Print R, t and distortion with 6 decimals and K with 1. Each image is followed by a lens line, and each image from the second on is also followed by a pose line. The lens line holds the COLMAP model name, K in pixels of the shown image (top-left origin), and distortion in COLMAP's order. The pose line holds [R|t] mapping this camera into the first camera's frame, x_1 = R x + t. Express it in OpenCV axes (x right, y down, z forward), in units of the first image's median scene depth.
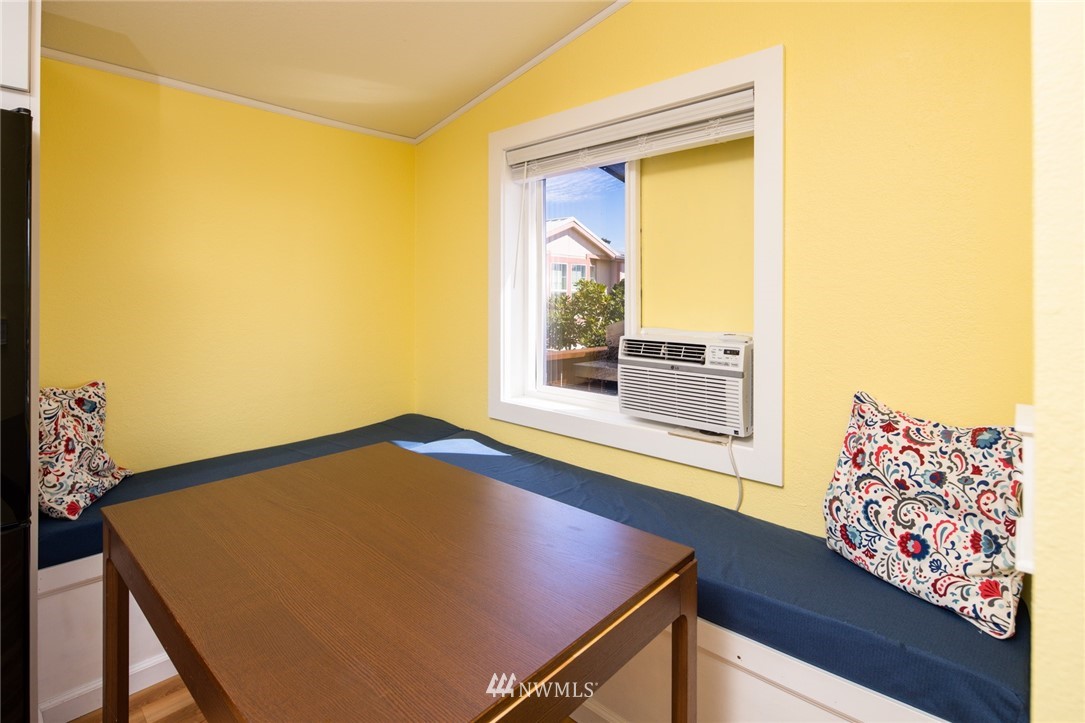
lens RADIAL K [[534.2, 0, 545.5], [0, 534.2, 289.7], [0, 0, 1]] dist [-0.000350, -0.000896]
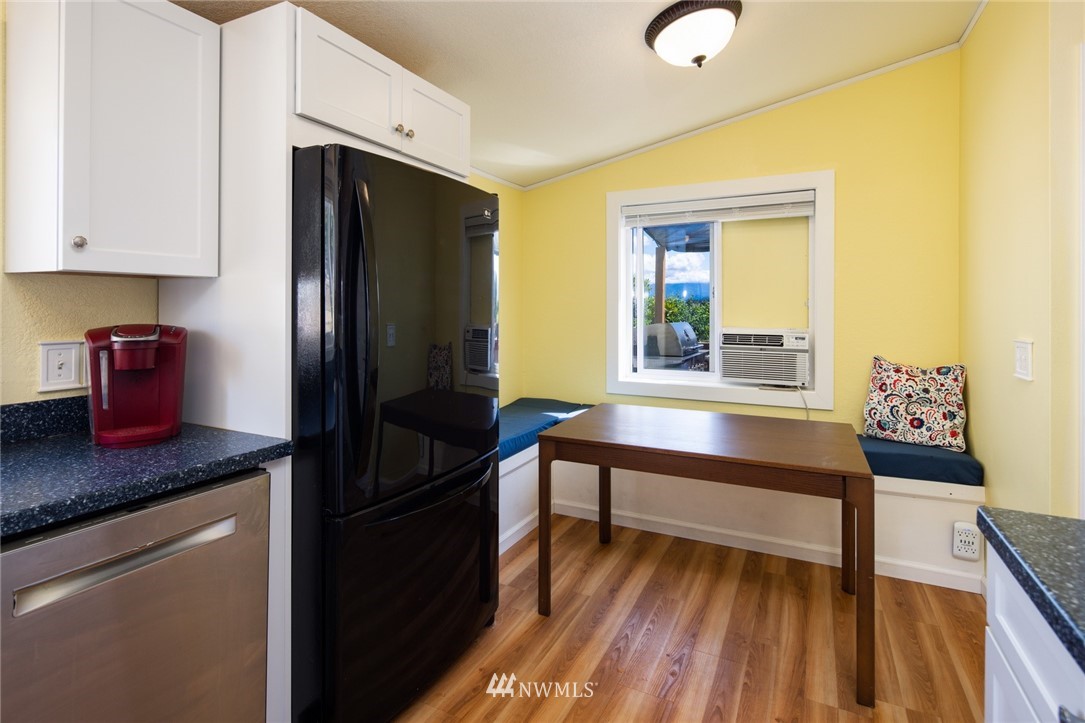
lens RADIAL K [[534.2, 0, 543.6], [0, 534.2, 309.2], [0, 0, 1]] dist [-0.000350, -0.000896]
pose [[0.961690, -0.000830, 0.274137, -1.269023], [-0.001088, 0.999976, 0.006846, 0.012783], [-0.274136, -0.006882, 0.961666, -0.609829]]
